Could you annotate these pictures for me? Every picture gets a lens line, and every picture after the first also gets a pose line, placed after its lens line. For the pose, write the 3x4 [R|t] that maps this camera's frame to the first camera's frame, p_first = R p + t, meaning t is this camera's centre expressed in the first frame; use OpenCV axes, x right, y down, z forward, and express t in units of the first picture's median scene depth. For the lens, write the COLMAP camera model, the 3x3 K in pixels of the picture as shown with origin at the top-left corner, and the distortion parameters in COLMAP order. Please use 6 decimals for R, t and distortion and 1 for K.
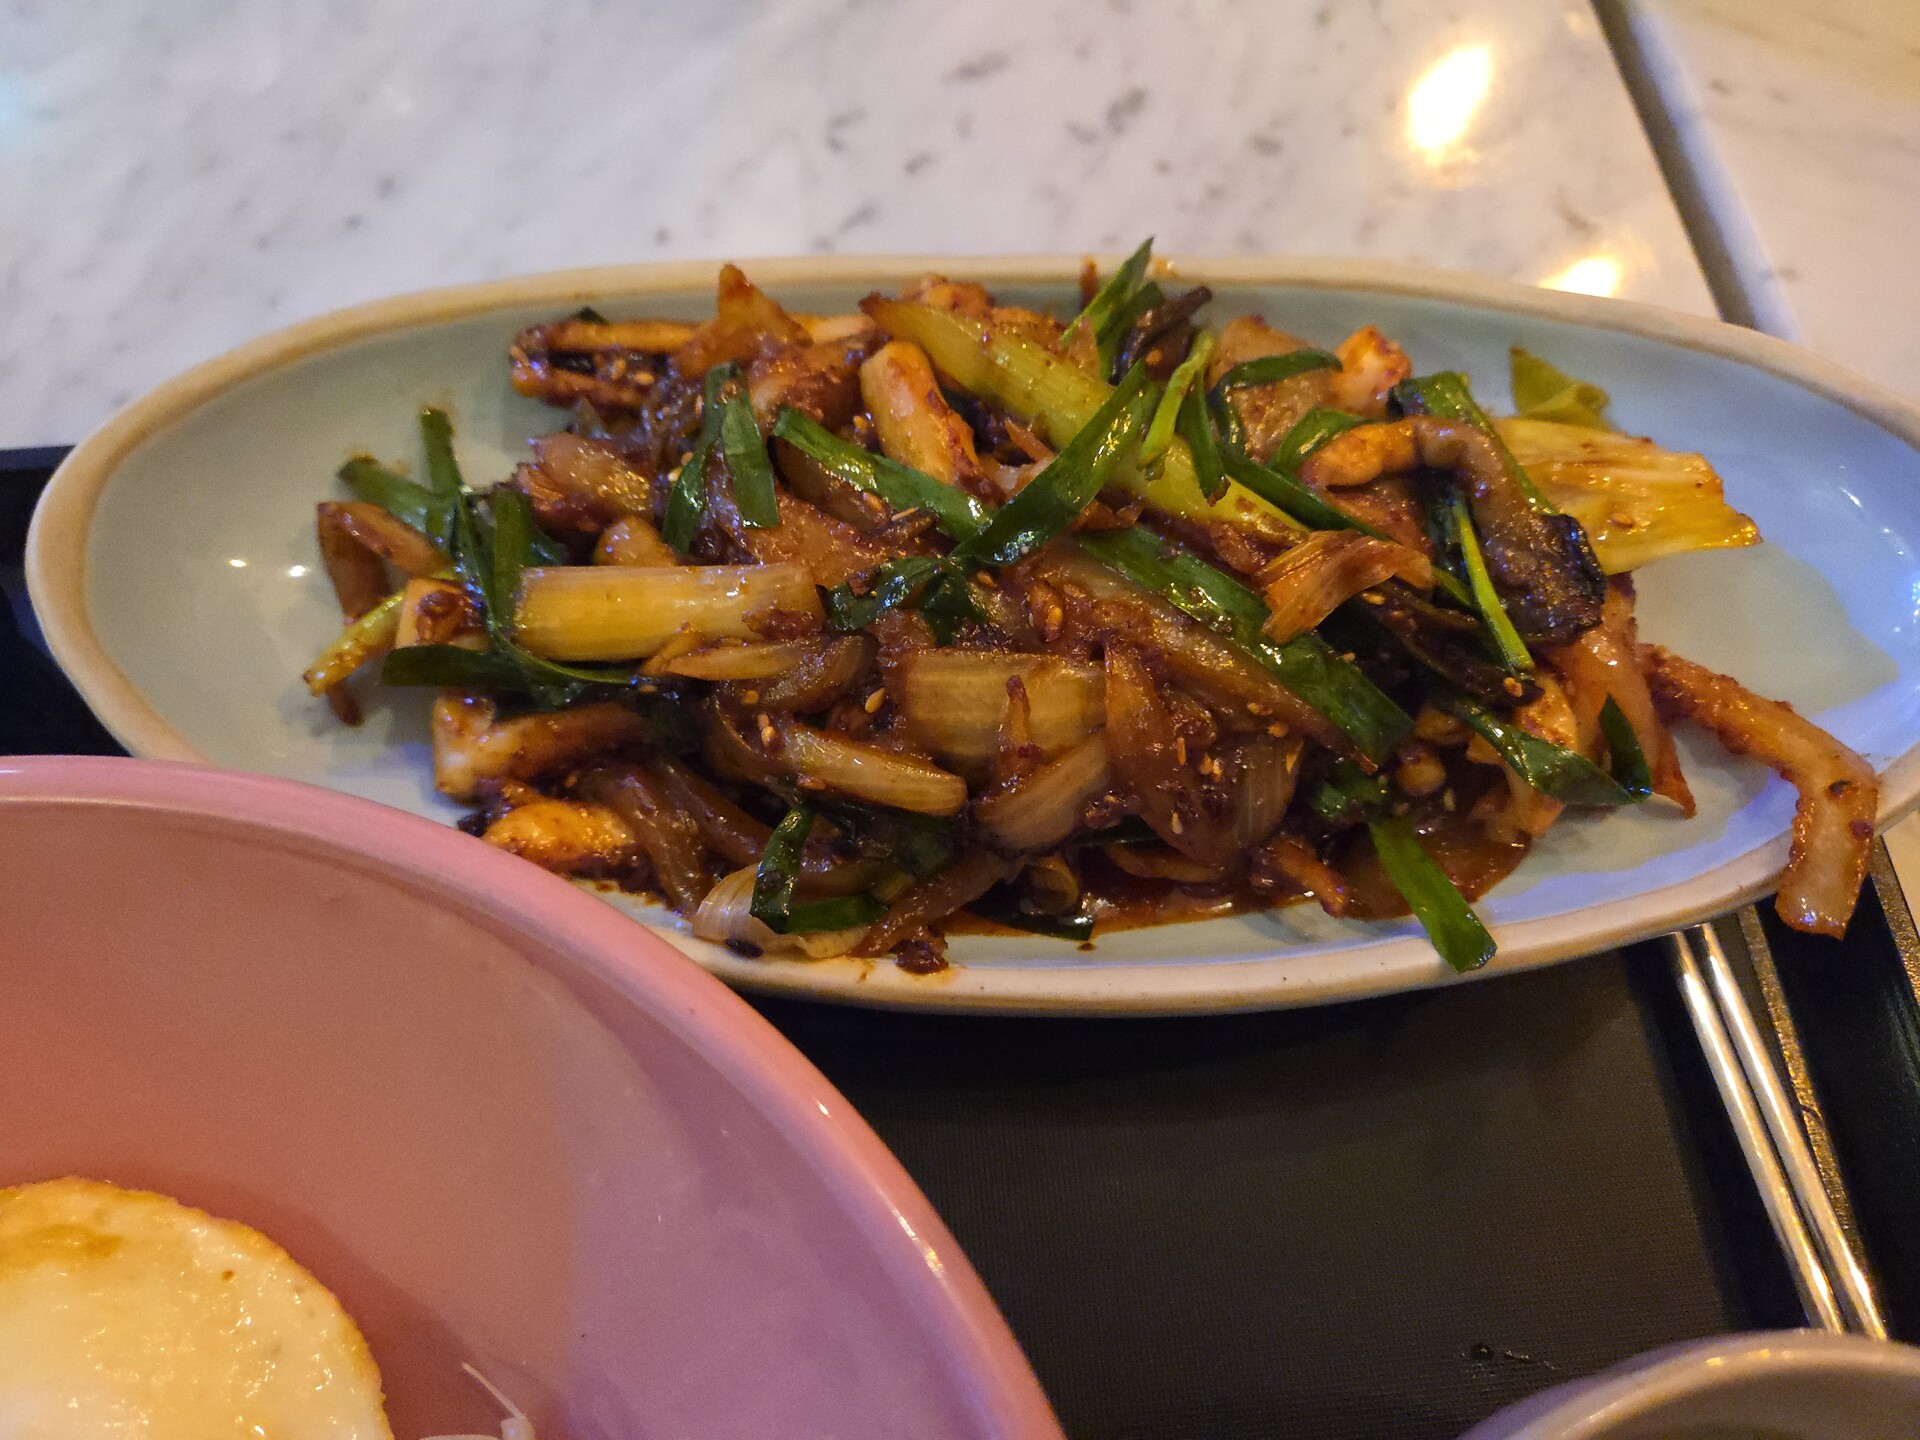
lens RADIAL K [[1294.3, 0, 962.4], [0, 1294.3, 692.9], [0, 0, 1]] dist [0.055477, -0.076691]
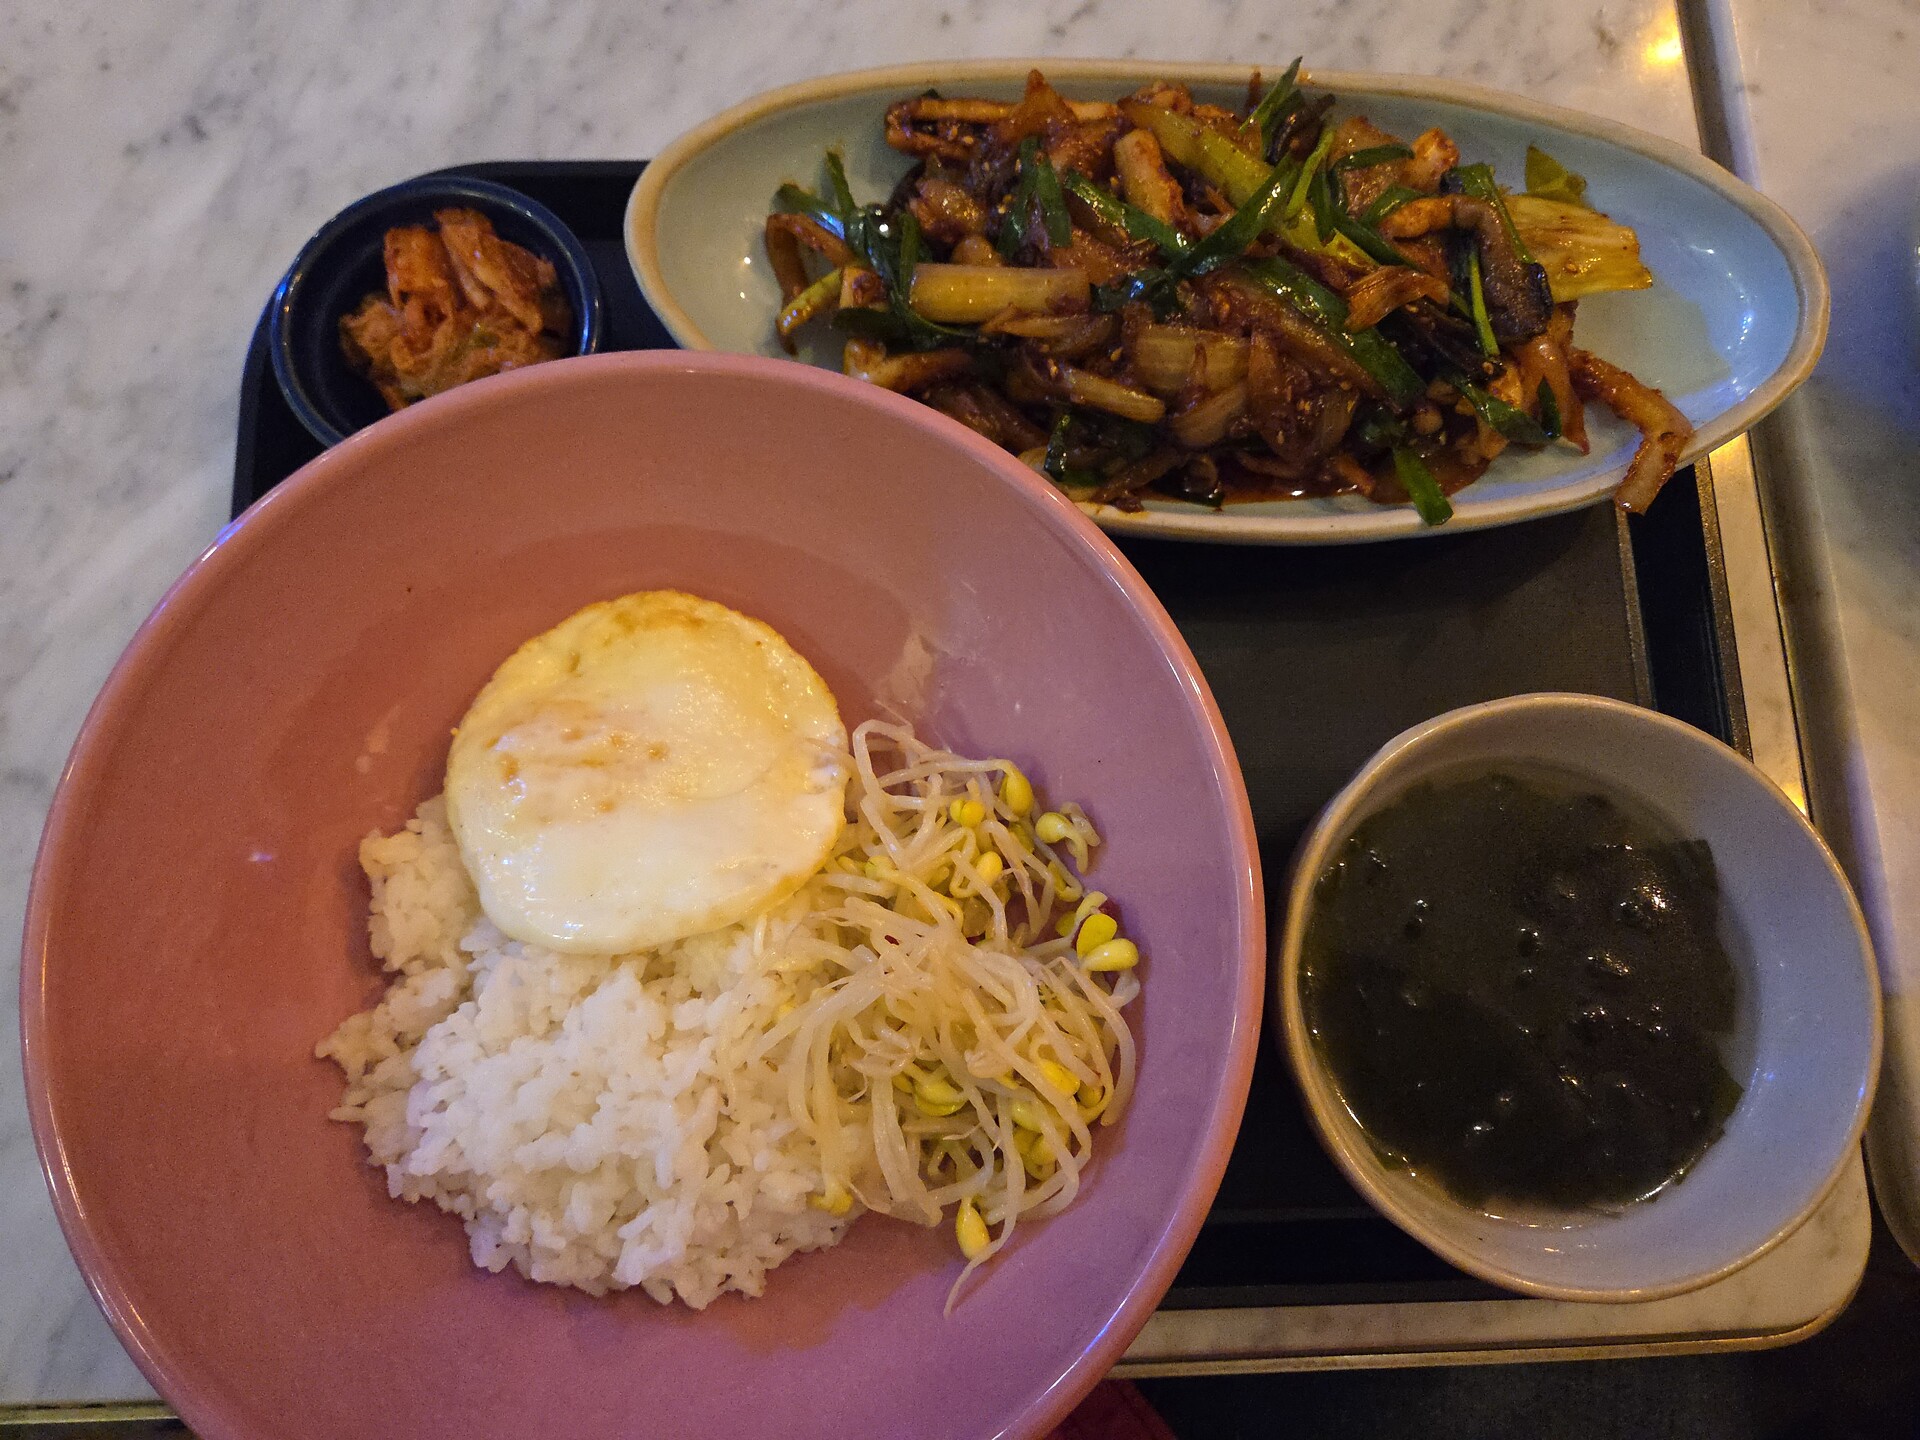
lens RADIAL K [[1294.3, 0, 962.4], [0, 1294.3, 692.9], [0, 0, 1]] dist [0.055477, -0.076691]
pose [[0.997662, 0.064067, -0.023804, -0.192807], [-0.057570, 0.975453, 0.212550, 0.086325], [0.036837, -0.210682, 0.976860, -0.774724]]
